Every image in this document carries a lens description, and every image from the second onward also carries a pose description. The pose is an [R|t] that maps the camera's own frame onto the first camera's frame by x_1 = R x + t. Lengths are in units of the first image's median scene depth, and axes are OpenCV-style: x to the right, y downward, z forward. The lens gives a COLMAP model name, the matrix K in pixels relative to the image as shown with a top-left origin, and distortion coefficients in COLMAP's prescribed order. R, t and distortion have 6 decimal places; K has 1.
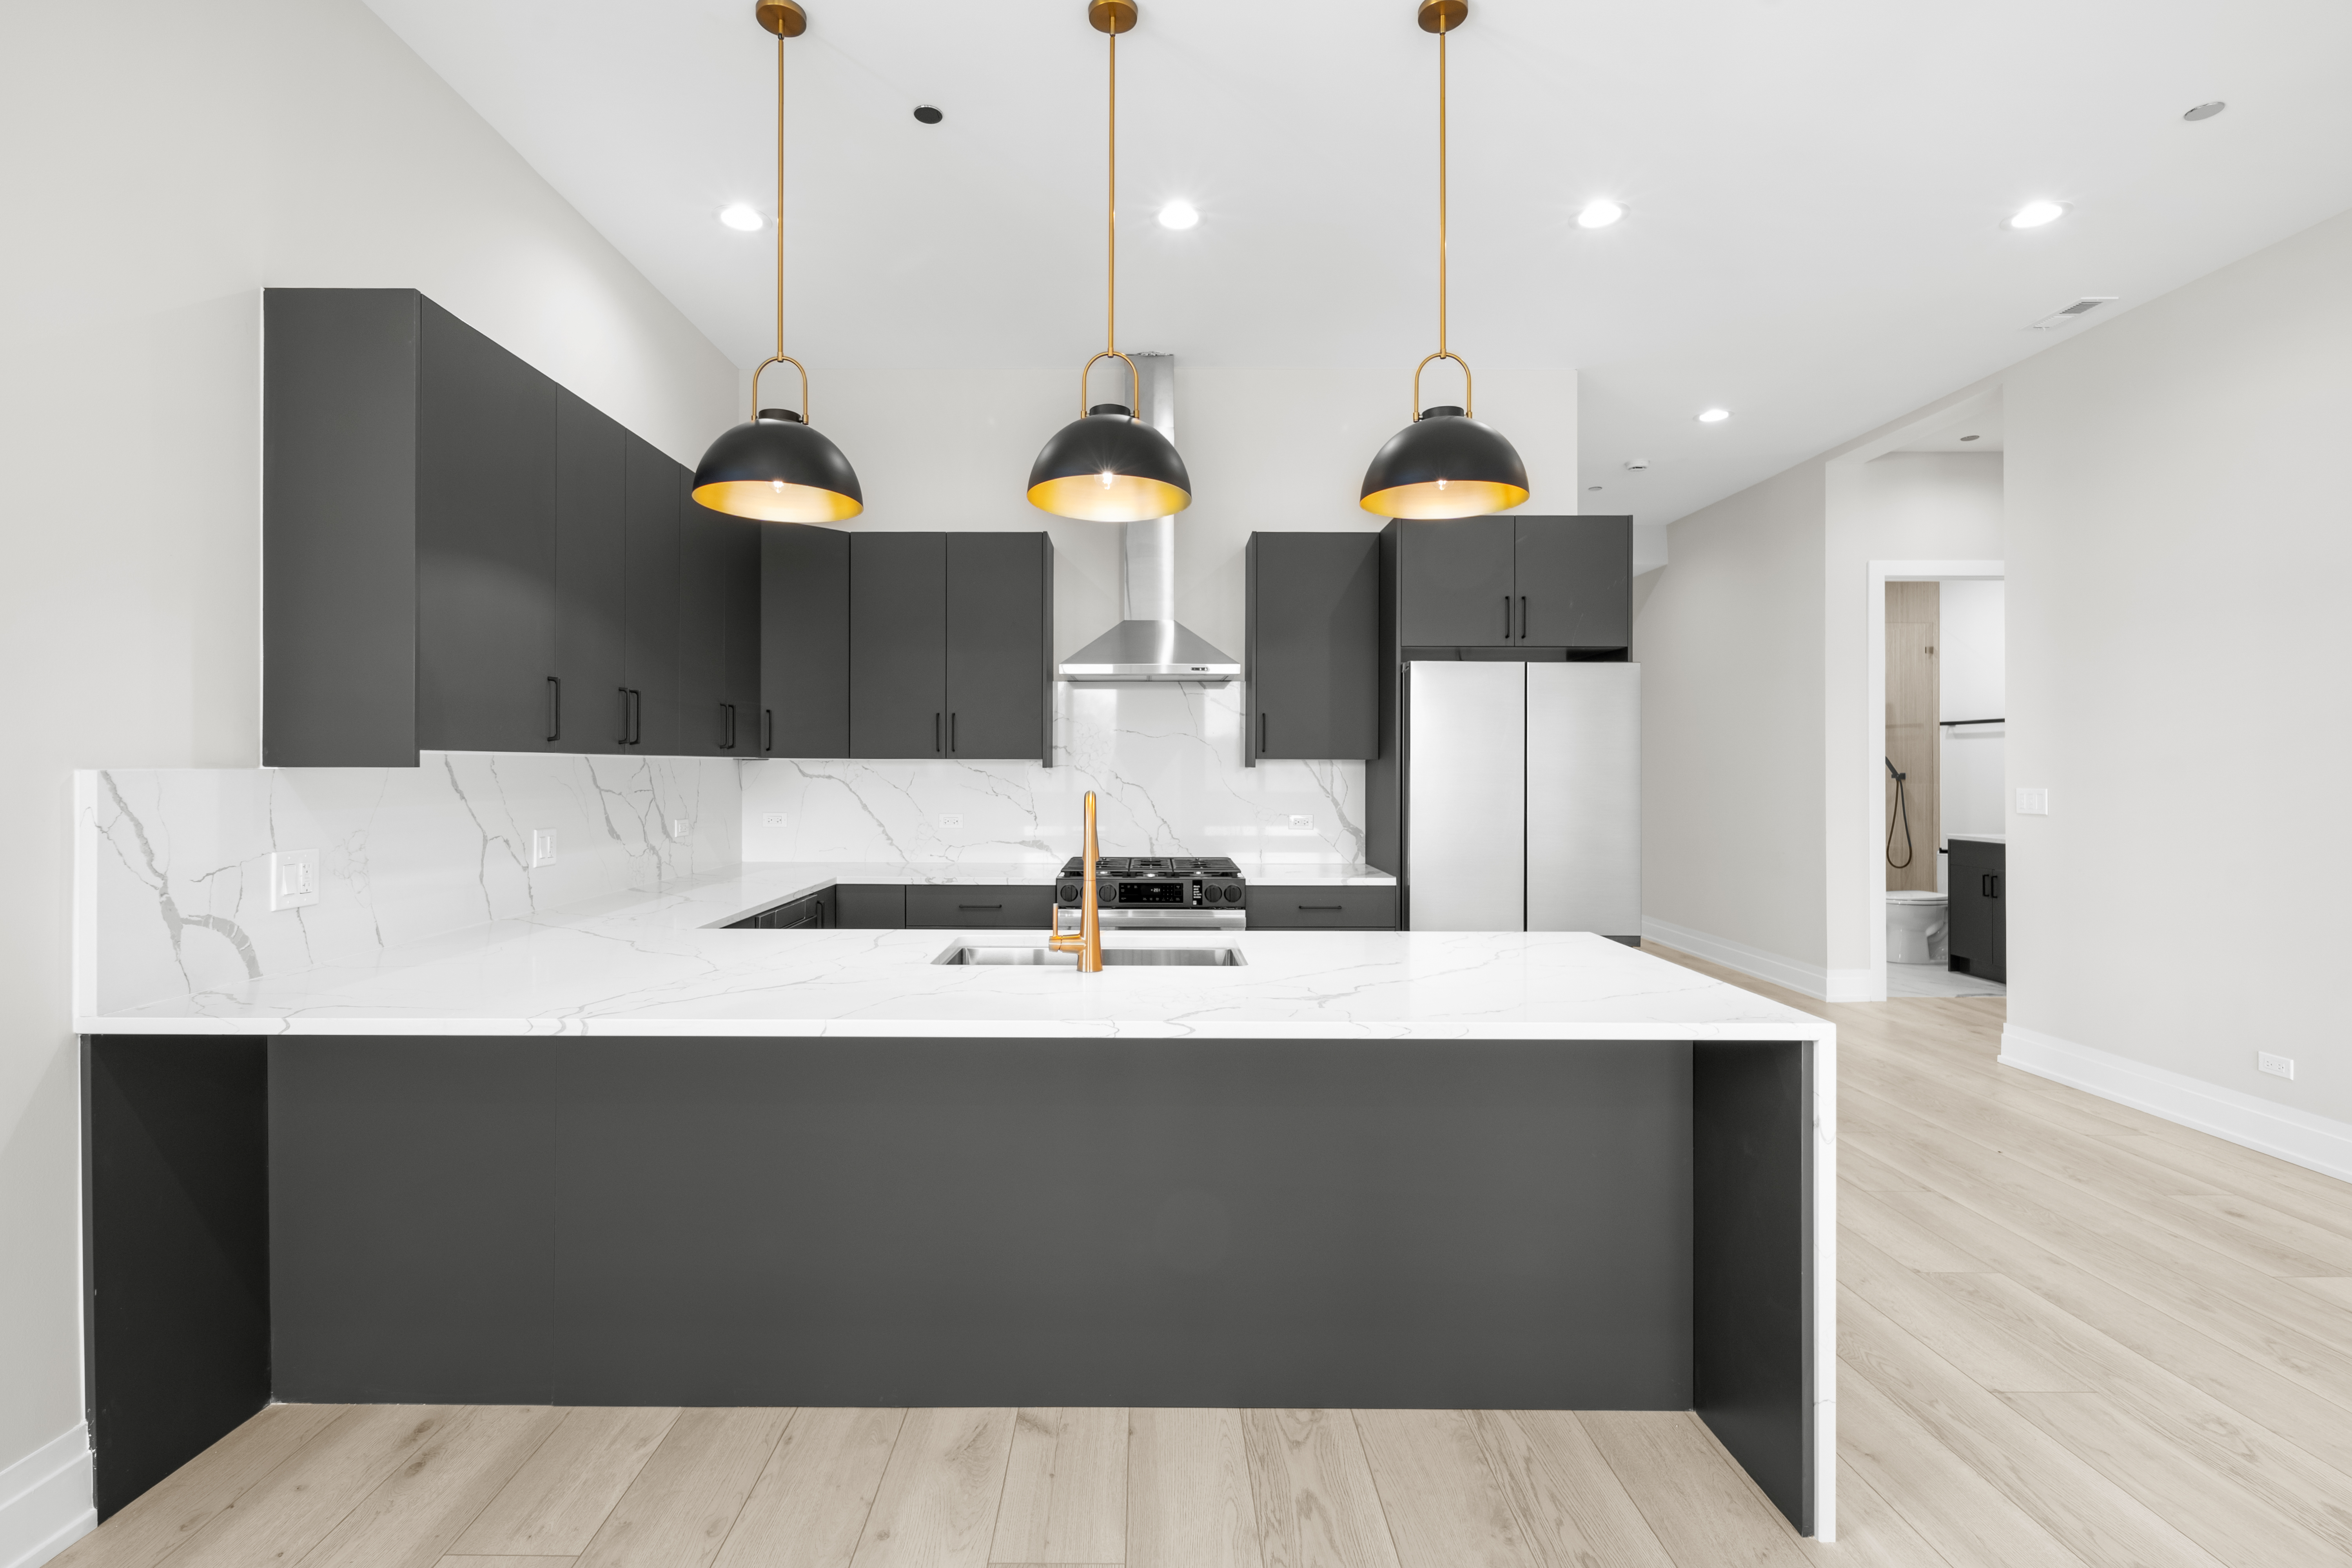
lens RADIAL K [[1065.9, 0, 1167.3], [0, 1065.9, 771.9], [0, 0, 1]] dist [0.005914, -0.001842]
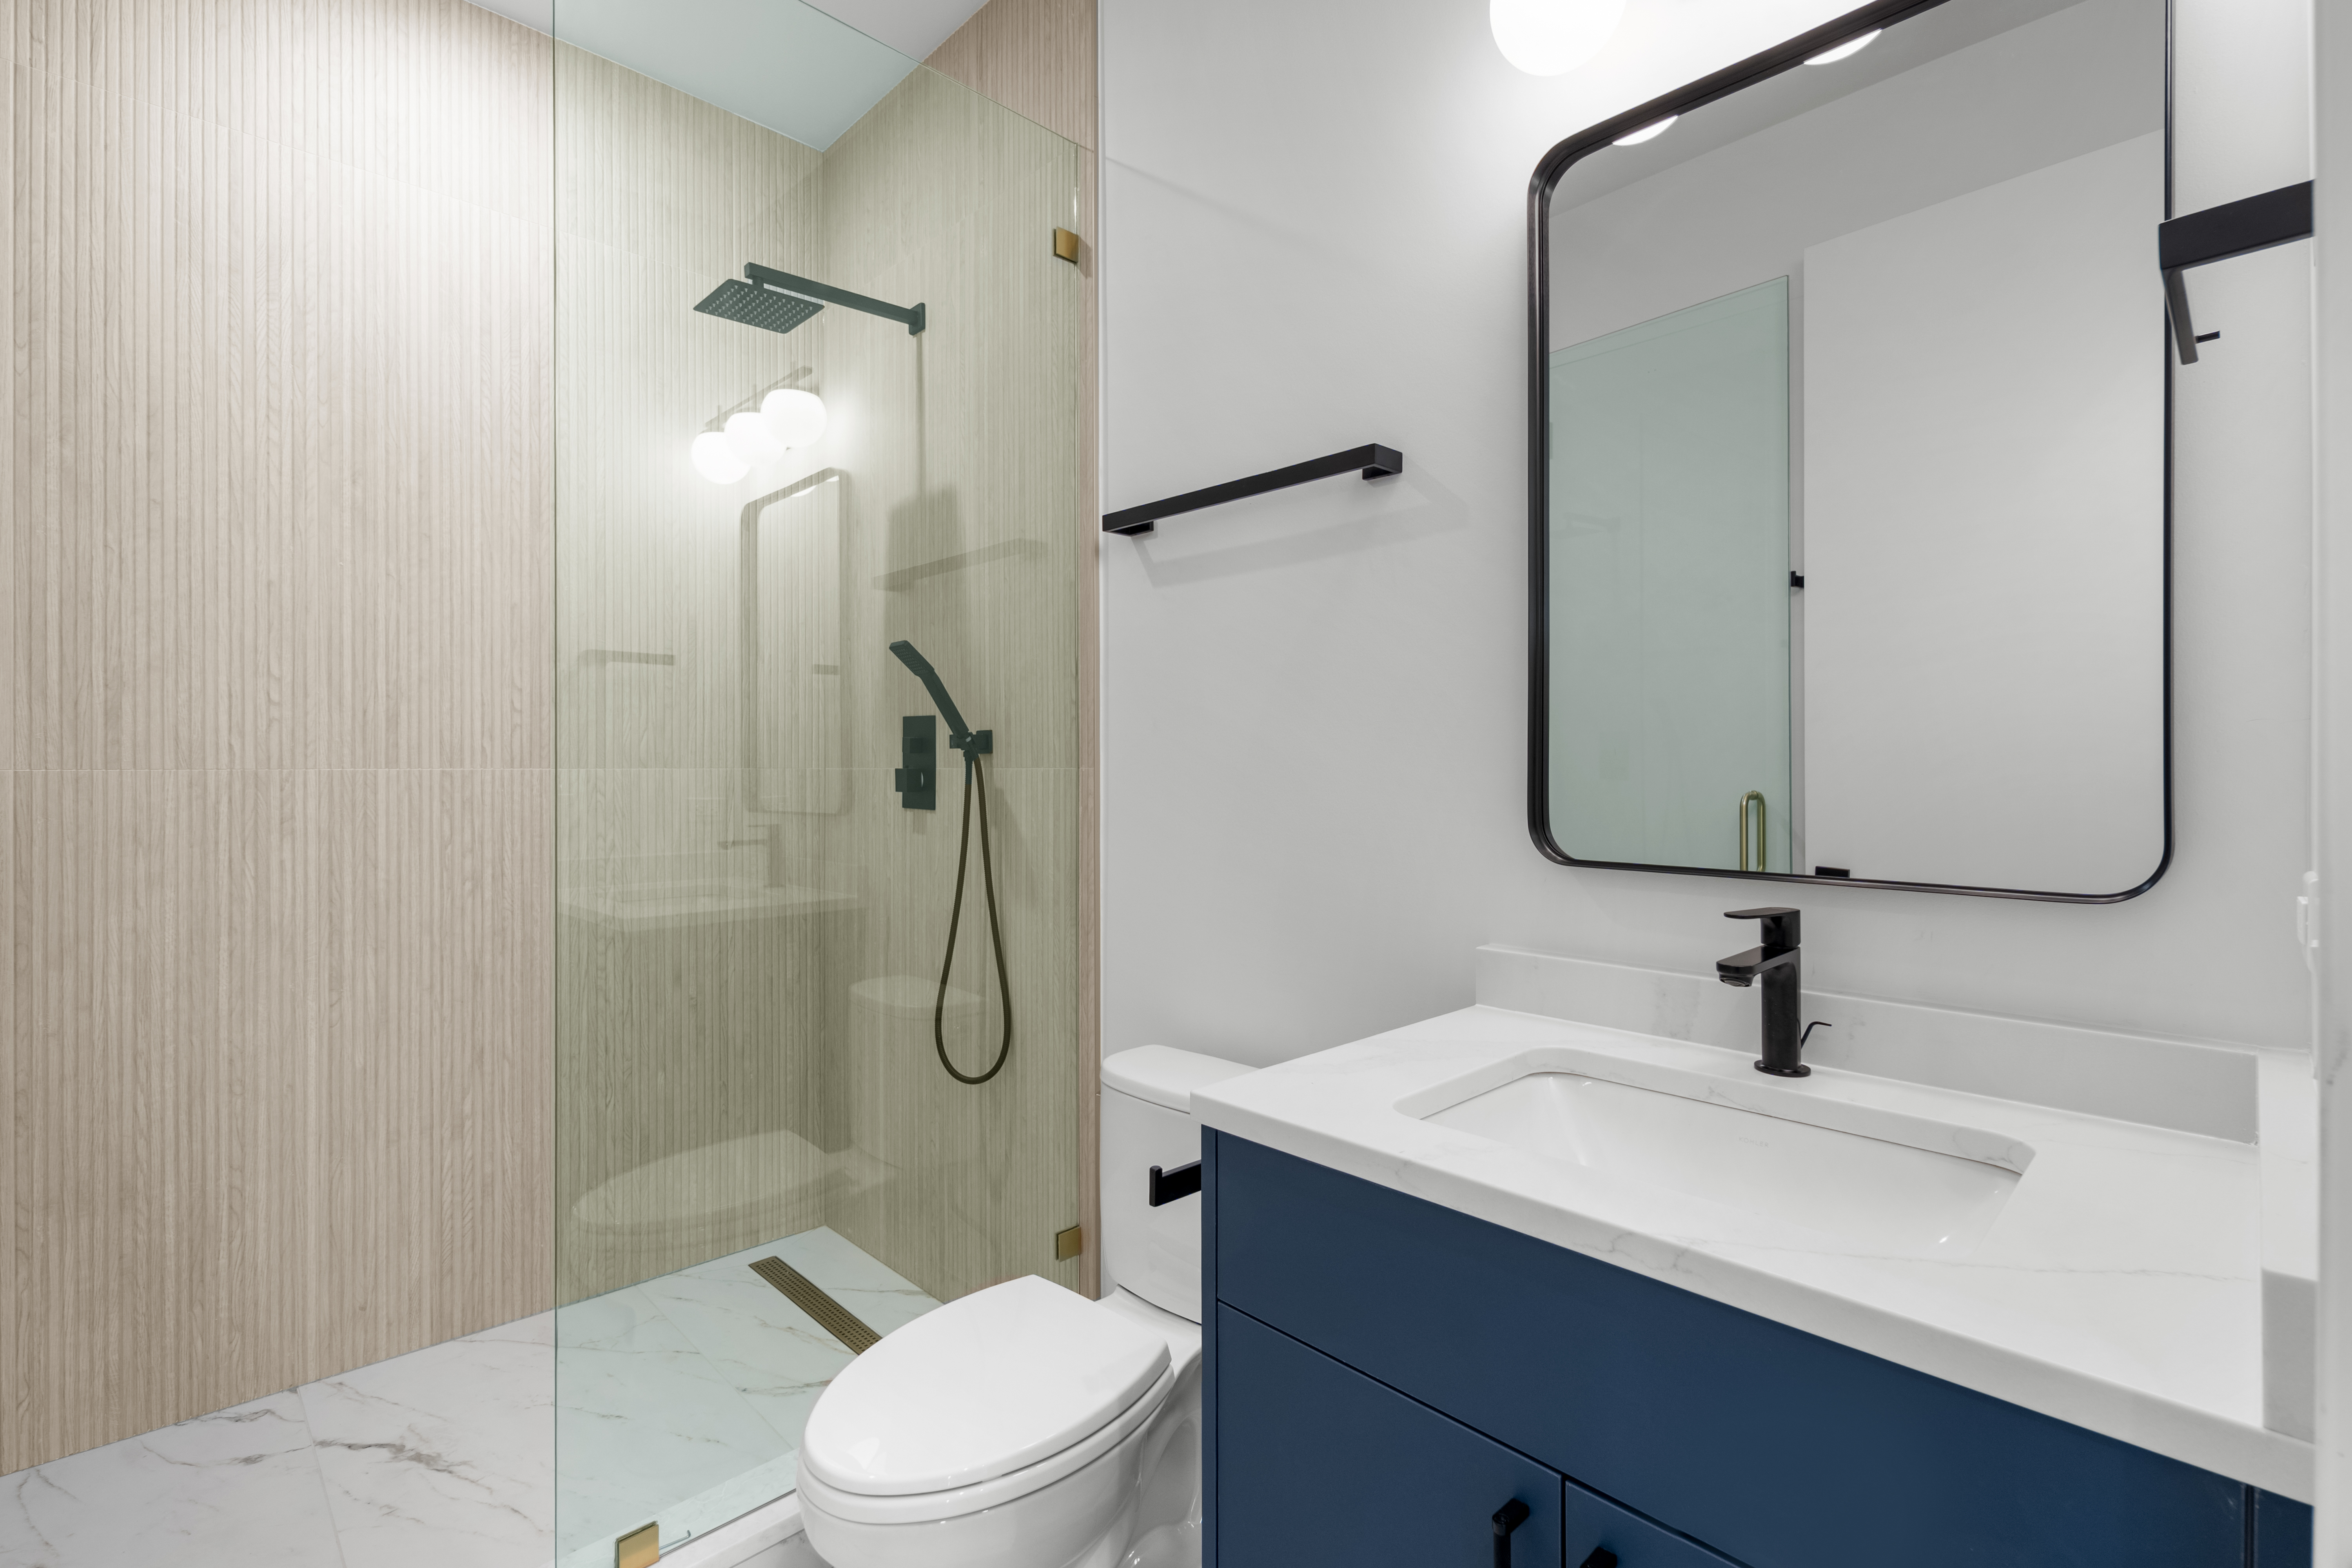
lens RADIAL K [[1065.9, 0, 1182.0], [0, 1065.9, 774.3], [0, 0, 1]] dist [0.005914, -0.001842]
pose [[0.724155, 0.003013, 0.689630, 0.550976], [-0.001814, 0.999995, -0.002464, 0.013351], [-0.689635, 0.000534, 0.724157, 0.788686]]
